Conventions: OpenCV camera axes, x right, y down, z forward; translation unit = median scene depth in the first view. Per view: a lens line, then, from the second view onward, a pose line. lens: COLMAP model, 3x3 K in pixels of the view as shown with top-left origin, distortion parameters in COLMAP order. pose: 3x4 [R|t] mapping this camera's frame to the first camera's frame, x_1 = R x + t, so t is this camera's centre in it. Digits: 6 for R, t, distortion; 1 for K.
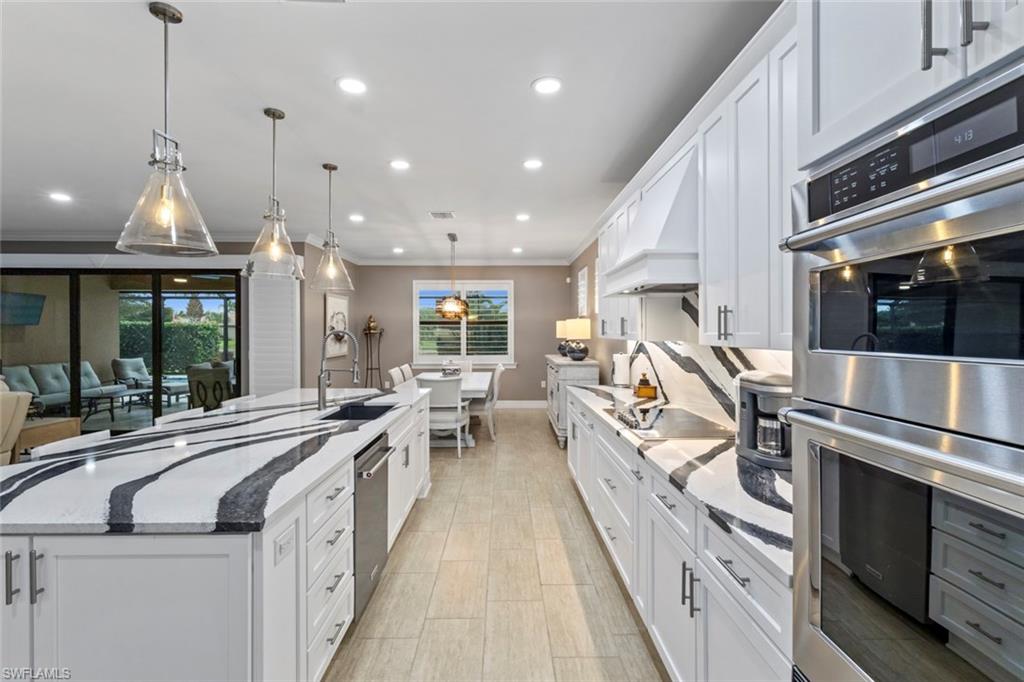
lens RADIAL K [[474.5, 0, 513.4], [0, 474.5, 336.0], [0, 0, 1]] dist [-0.002338, 0.000182]
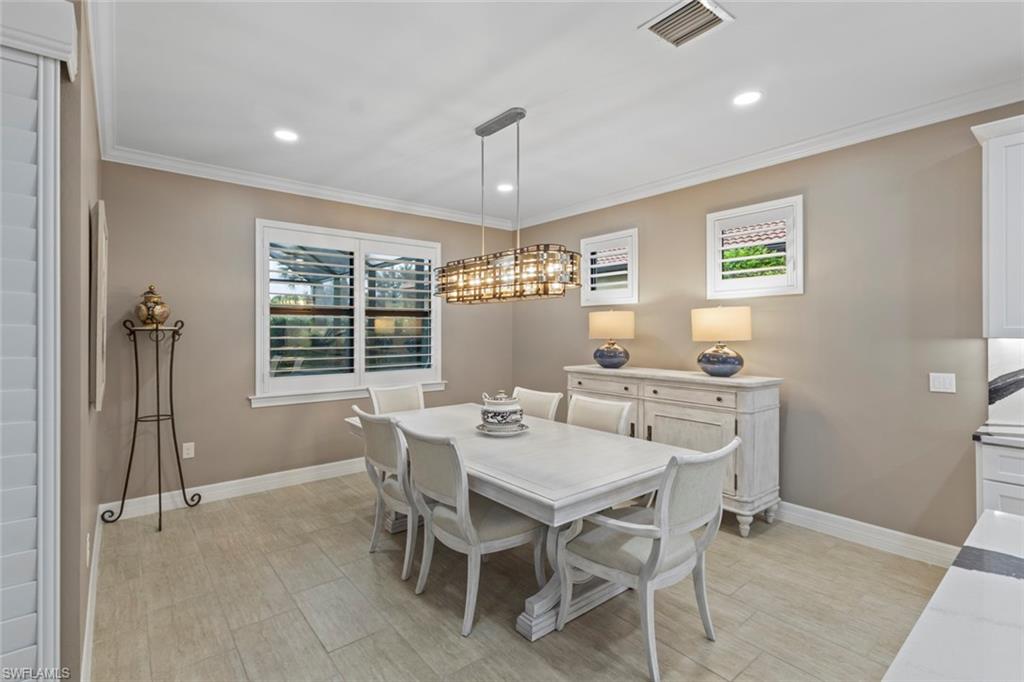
lens RADIAL K [[474.5, 0, 505.9], [0, 474.5, 331.8], [0, 0, 1]] dist [-0.002338, 0.000182]
pose [[0.788270, -0.001003, 0.615329, -0.374043], [0.005073, 0.999975, -0.004870, -0.002548], [-0.615309, 0.006961, 0.788256, 0.590082]]
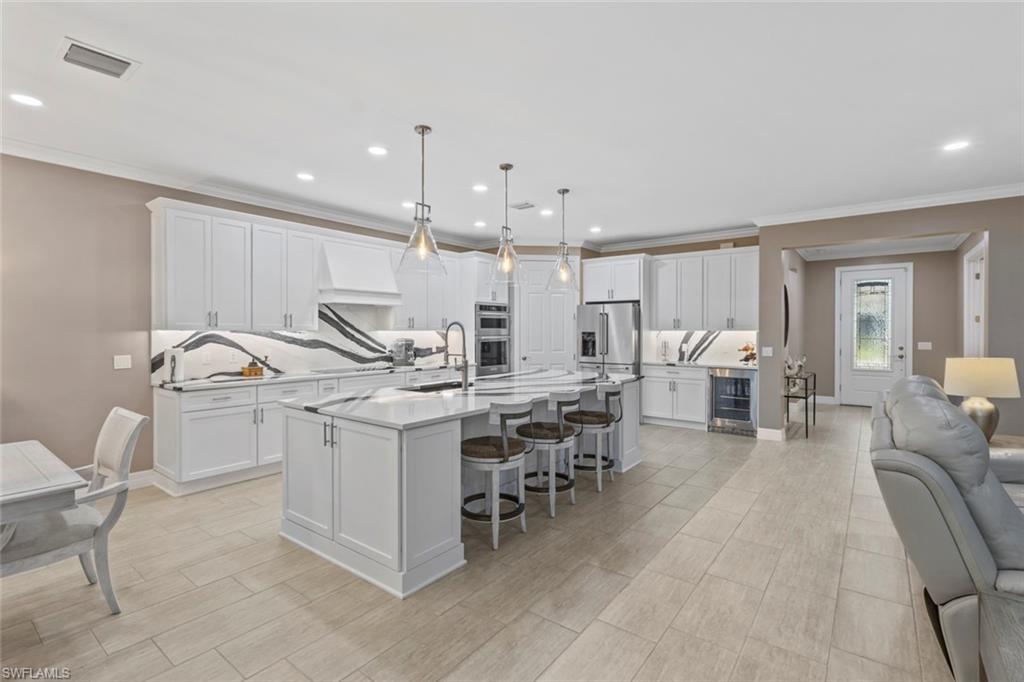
lens RADIAL K [[474.5, 0, 507.6], [0, 474.5, 333.8], [0, 0, 1]] dist [-0.002338, 0.000182]
pose [[-0.774181, -0.002885, 0.632958, -0.552440], [0.006754, 0.999895, 0.012818, 0.002529], [-0.632928, 0.014198, -0.774080, 0.827297]]
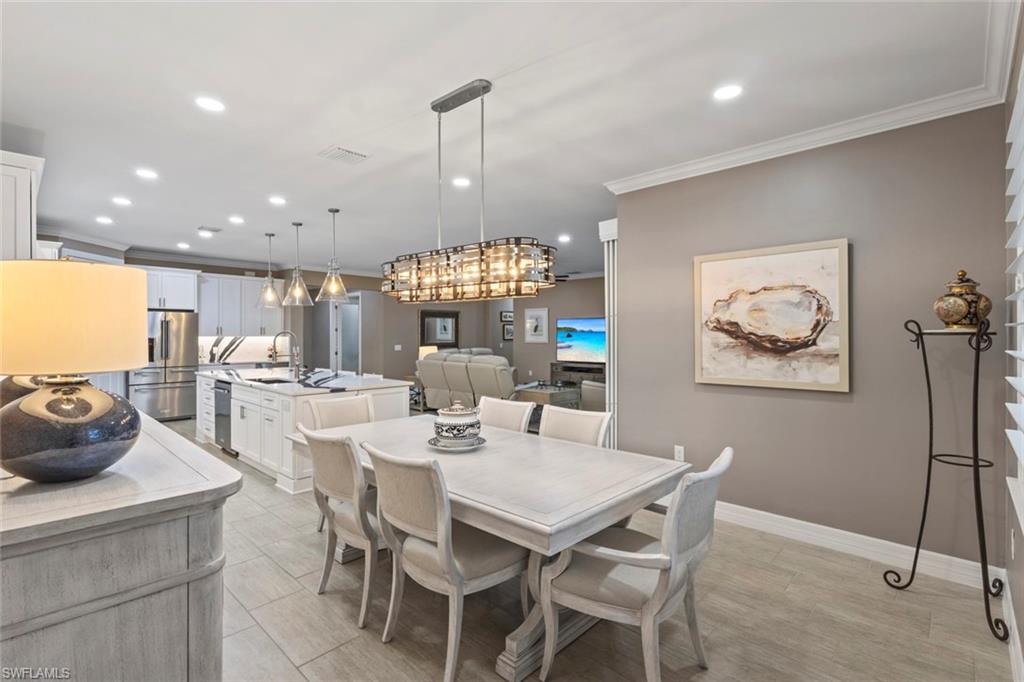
lens RADIAL K [[474.5, 0, 508.7], [0, 474.5, 335.9], [0, 0, 1]] dist [-0.002338, 0.000182]
pose [[-0.701467, 0.003181, -0.712695, 0.119236], [-0.006932, 0.999912, 0.011286, -0.008956], [0.712668, 0.012857, -0.701383, 1.213319]]
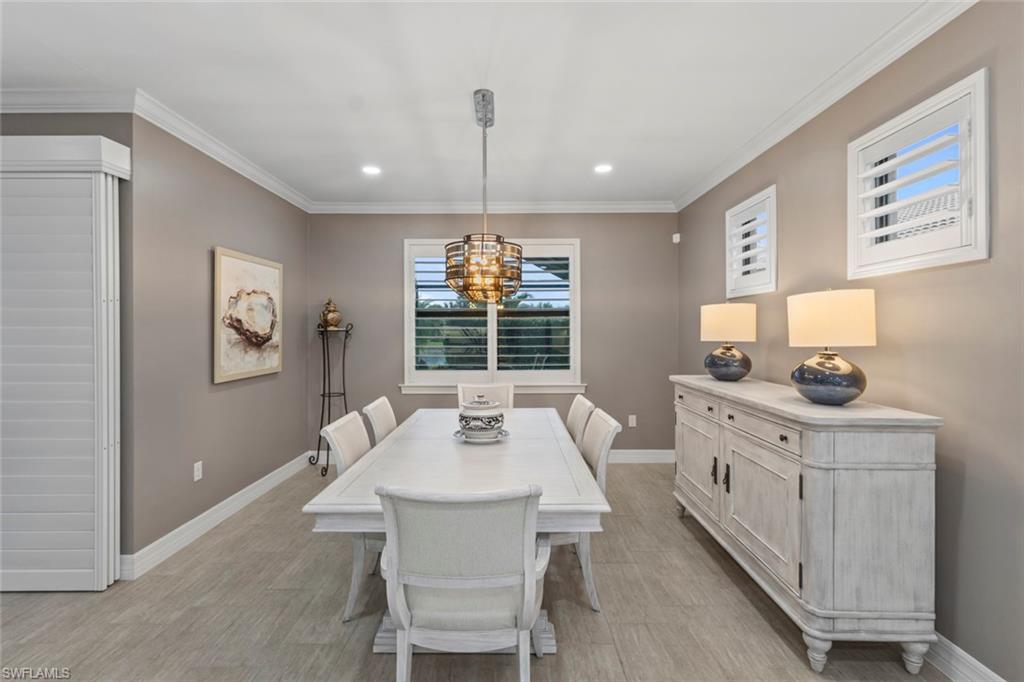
lens RADIAL K [[474.5, 0, 509.4], [0, 474.5, 333.4], [0, 0, 1]] dist [-0.002338, 0.000182]
pose [[0.999722, -0.000317, -0.023568, -0.087537], [0.000217, 0.999991, -0.004232, -0.001750], [0.023569, 0.004226, 0.999713, 0.529400]]
